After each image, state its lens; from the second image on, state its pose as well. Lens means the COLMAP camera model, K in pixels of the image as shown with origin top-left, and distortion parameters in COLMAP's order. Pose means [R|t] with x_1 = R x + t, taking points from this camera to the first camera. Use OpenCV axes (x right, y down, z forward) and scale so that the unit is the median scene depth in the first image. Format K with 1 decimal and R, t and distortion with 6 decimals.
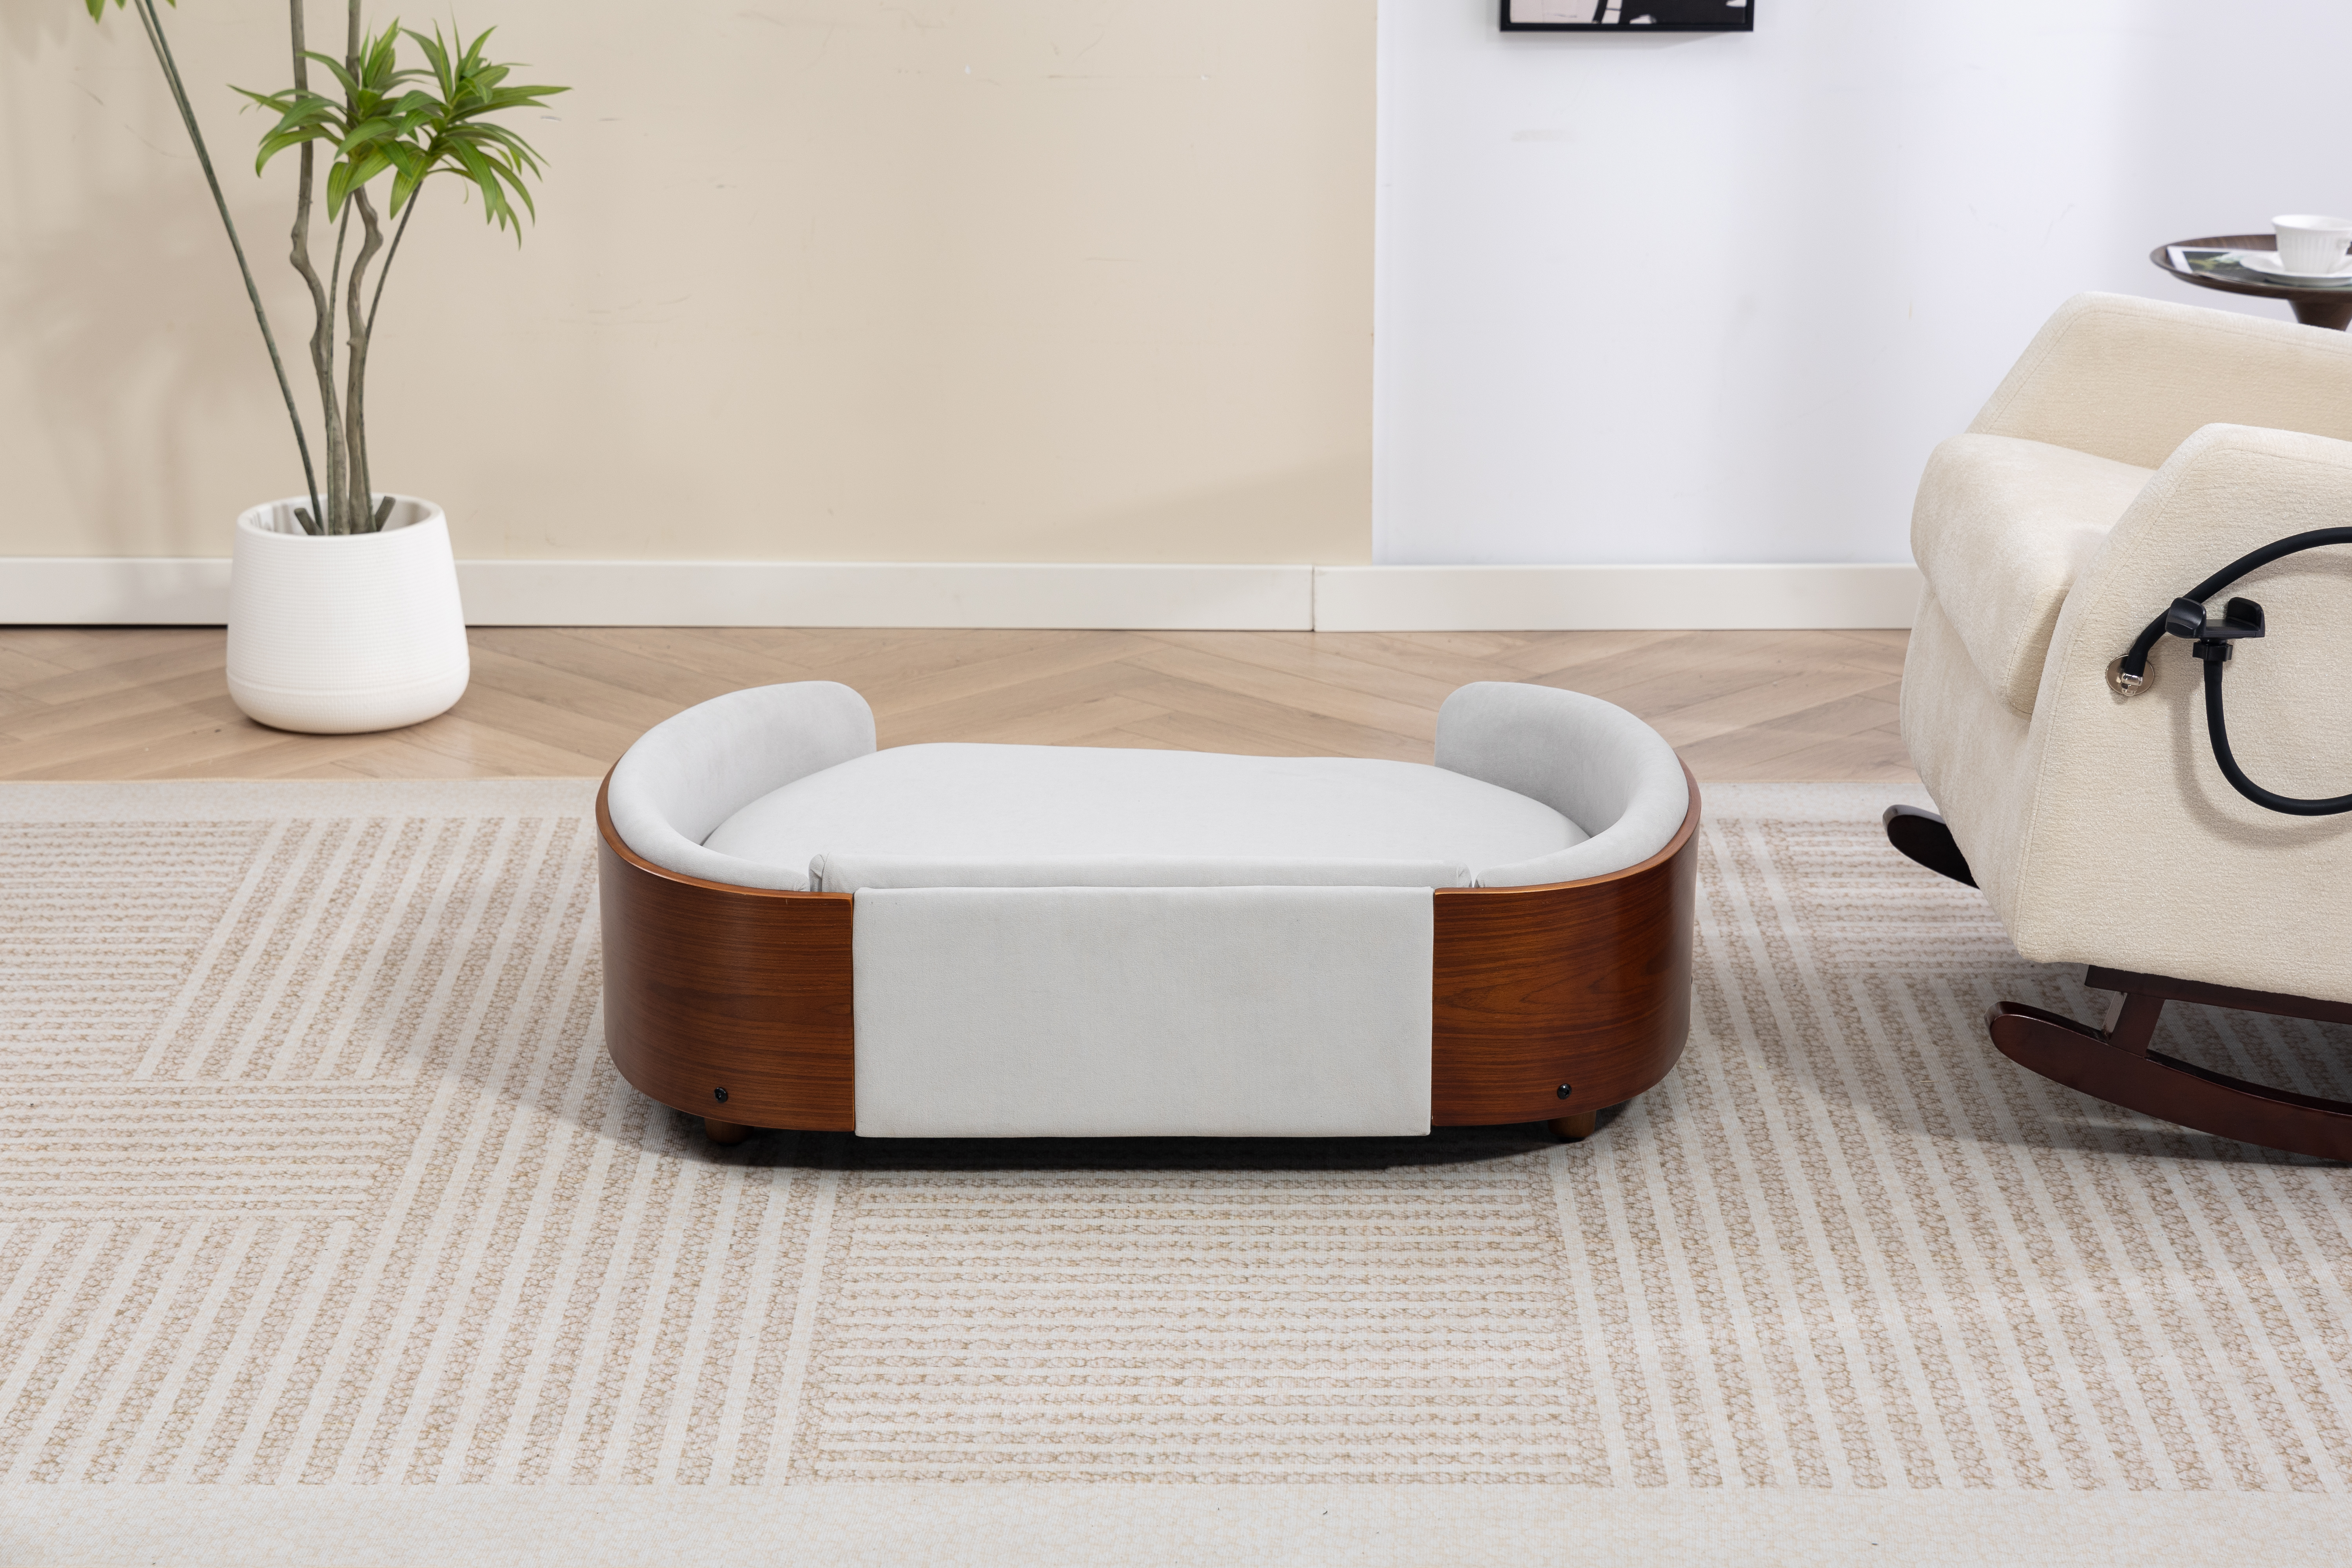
lens RADIAL K [[5558.9, 0, 1184.4], [0, 5558.9, 788.1], [0, 0, 1]] dist [0.082739, 0.000000]
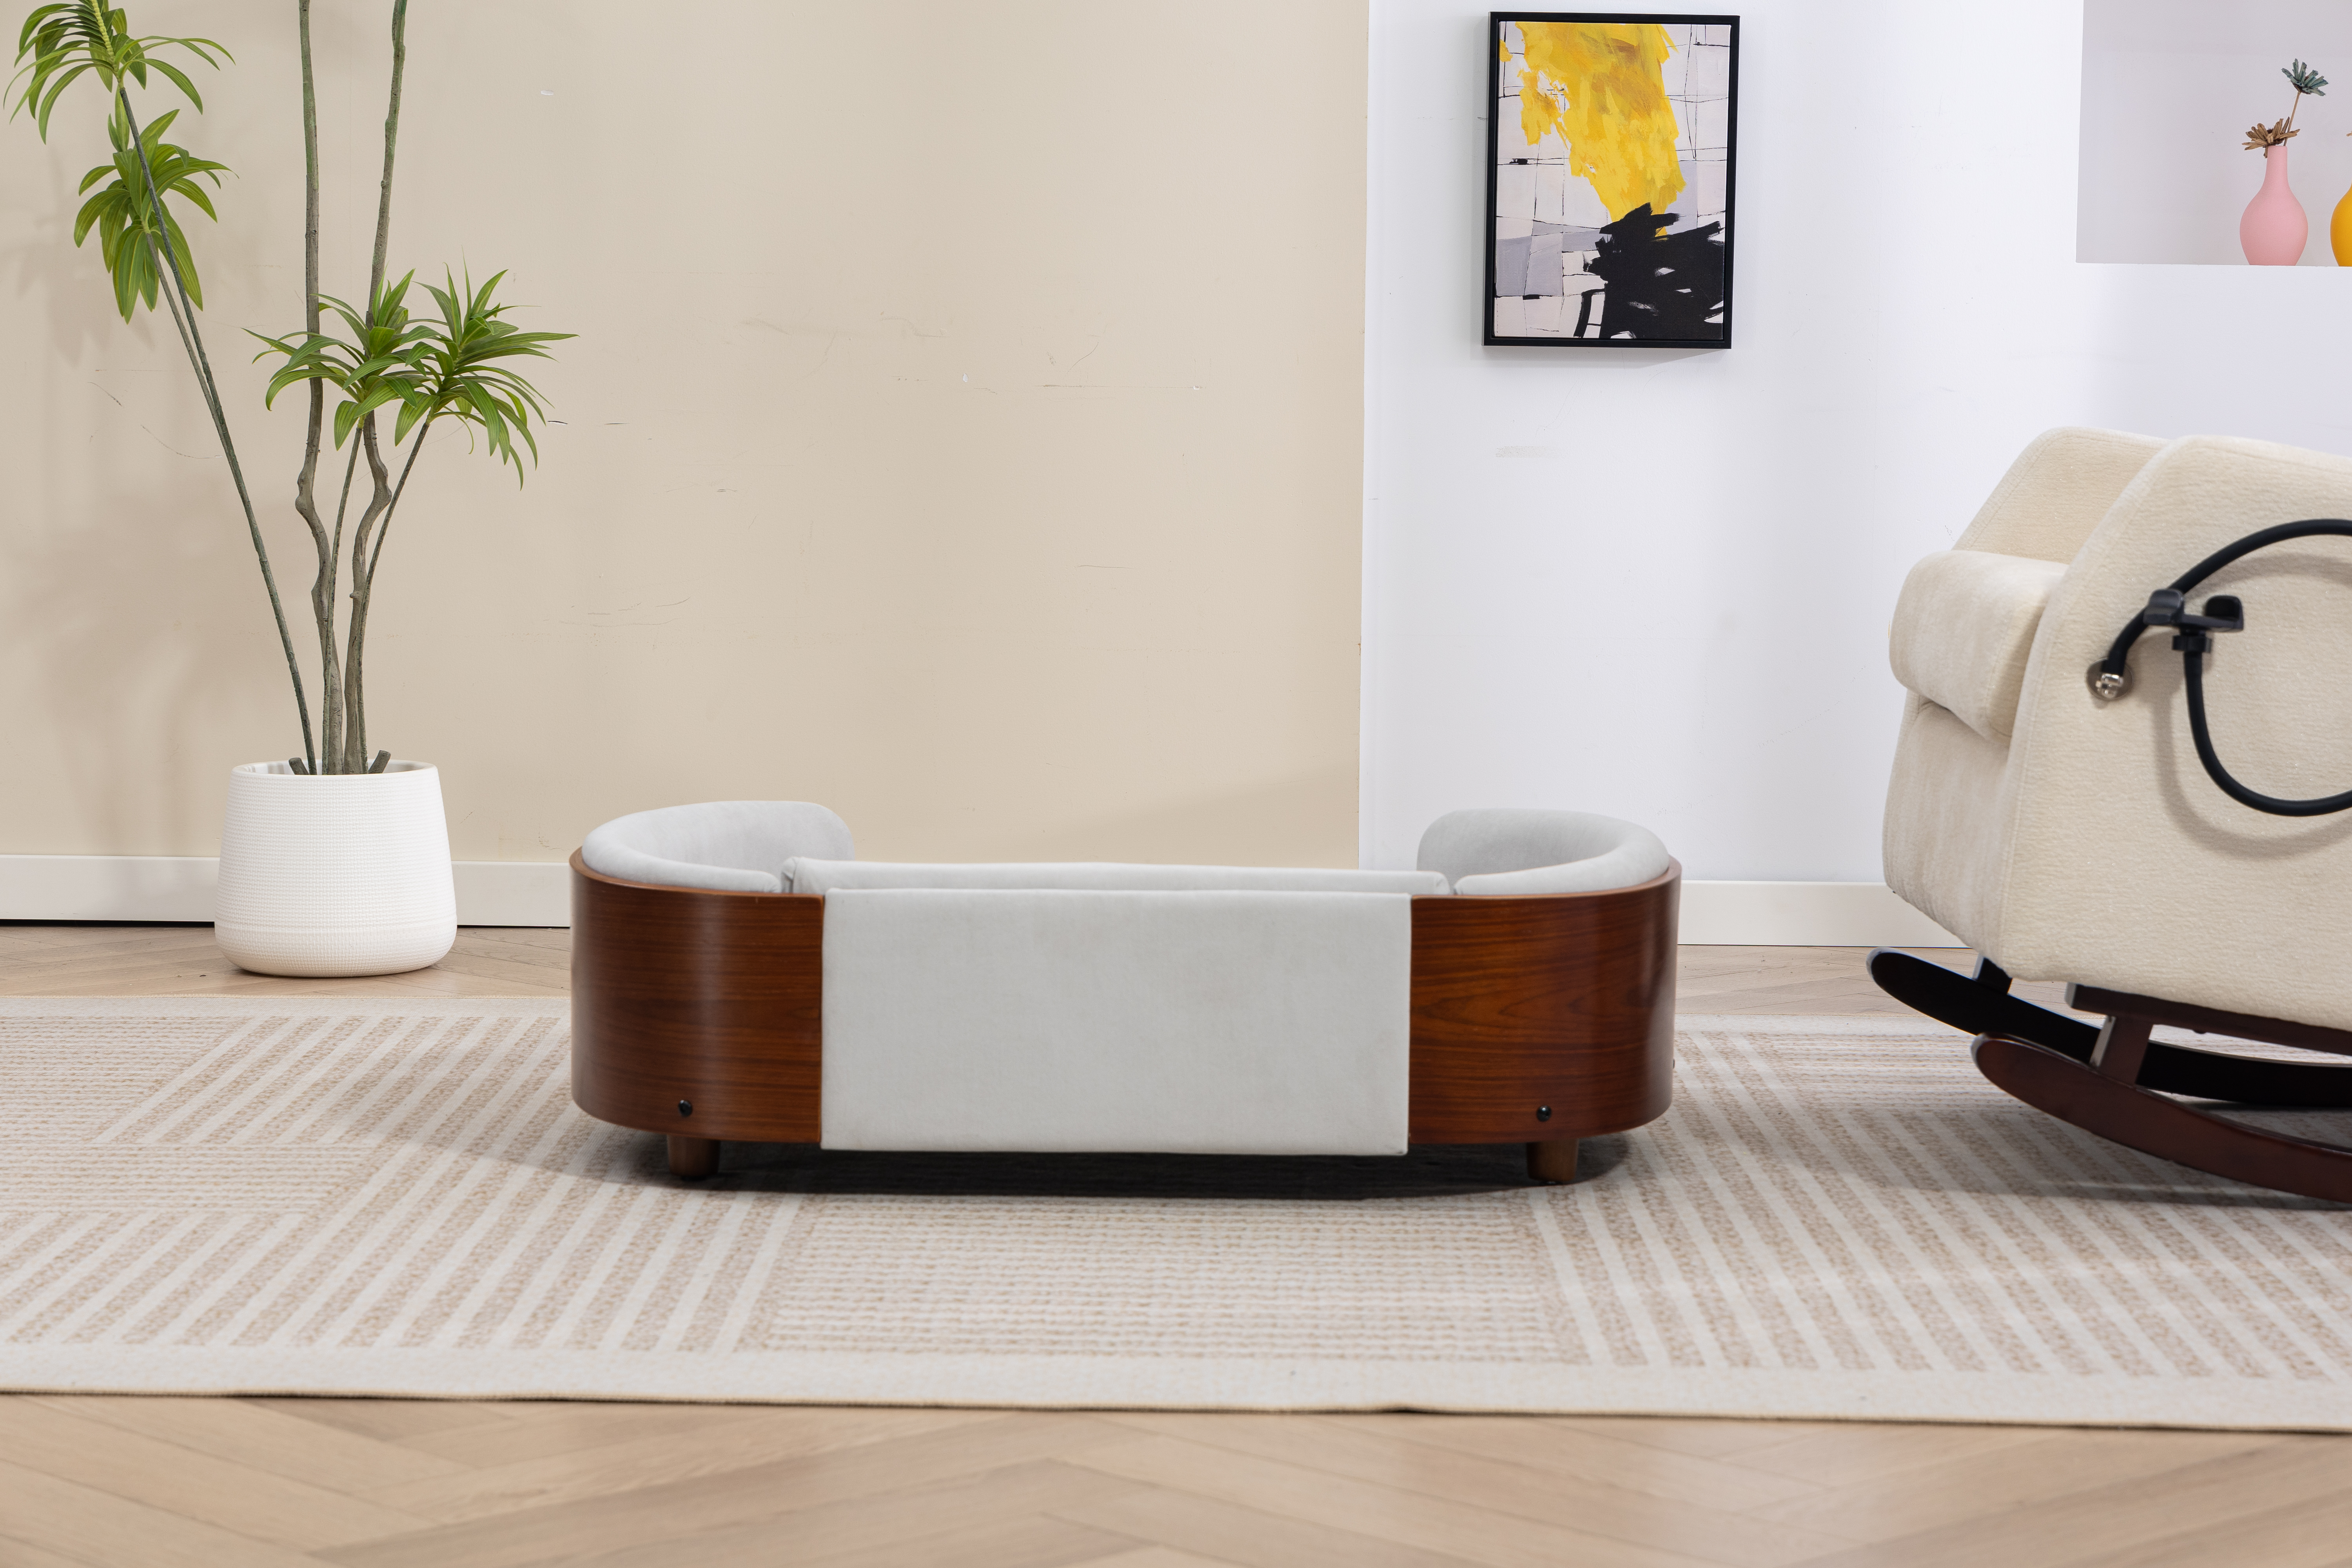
lens RADIAL K [[5362.6, 0, 1174.6], [0, 5362.6, 766.0], [0, 0, 1]] dist [0.058504, 0.000000]
pose [[0.999931, 0.010370, -0.005558, 0.007757], [-0.011263, 0.980252, -0.197430, 0.181659], [0.003401, 0.197479, 0.980301, 0.059692]]
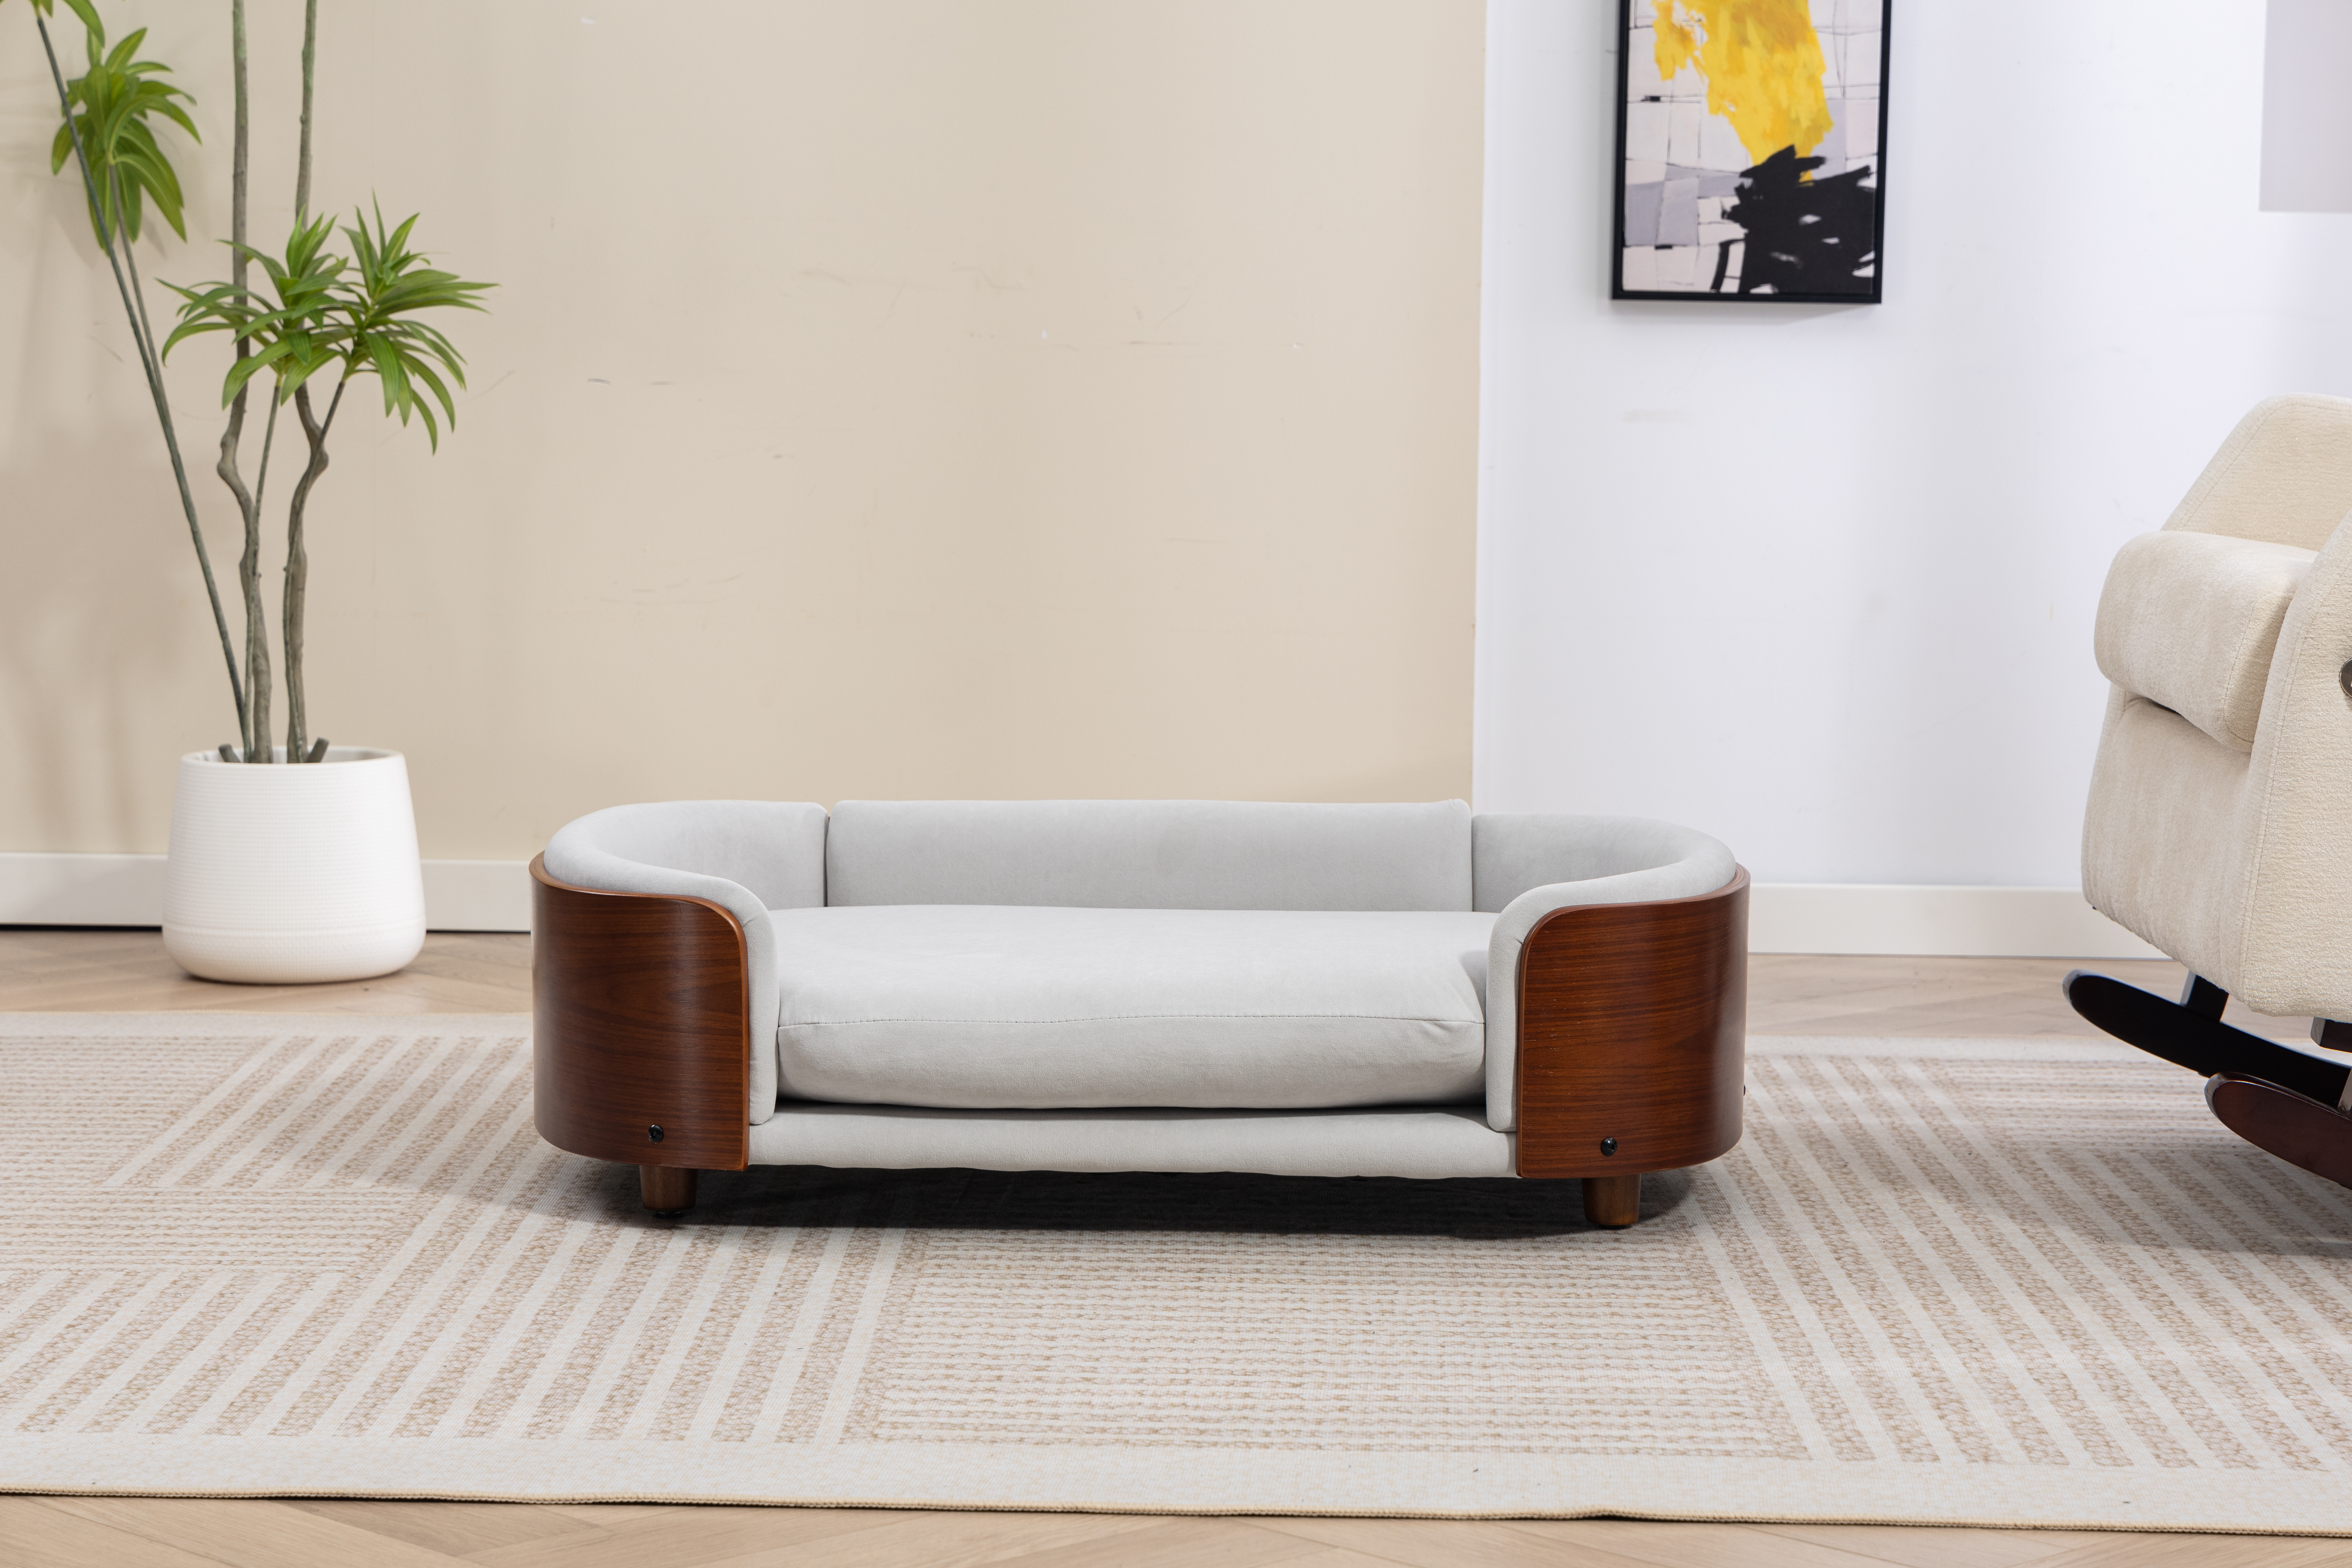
lens RADIAL K [[5517.8, 0, 1180.6], [0, 5517.8, 793.2], [0, 0, 1]] dist [0.065053, 0.000000]
pose [[0.999913, 0.012508, -0.004252, -0.014964], [-0.013080, 0.982500, -0.185804, 0.160154], [0.001853, 0.185843, 0.982578, 0.132100]]
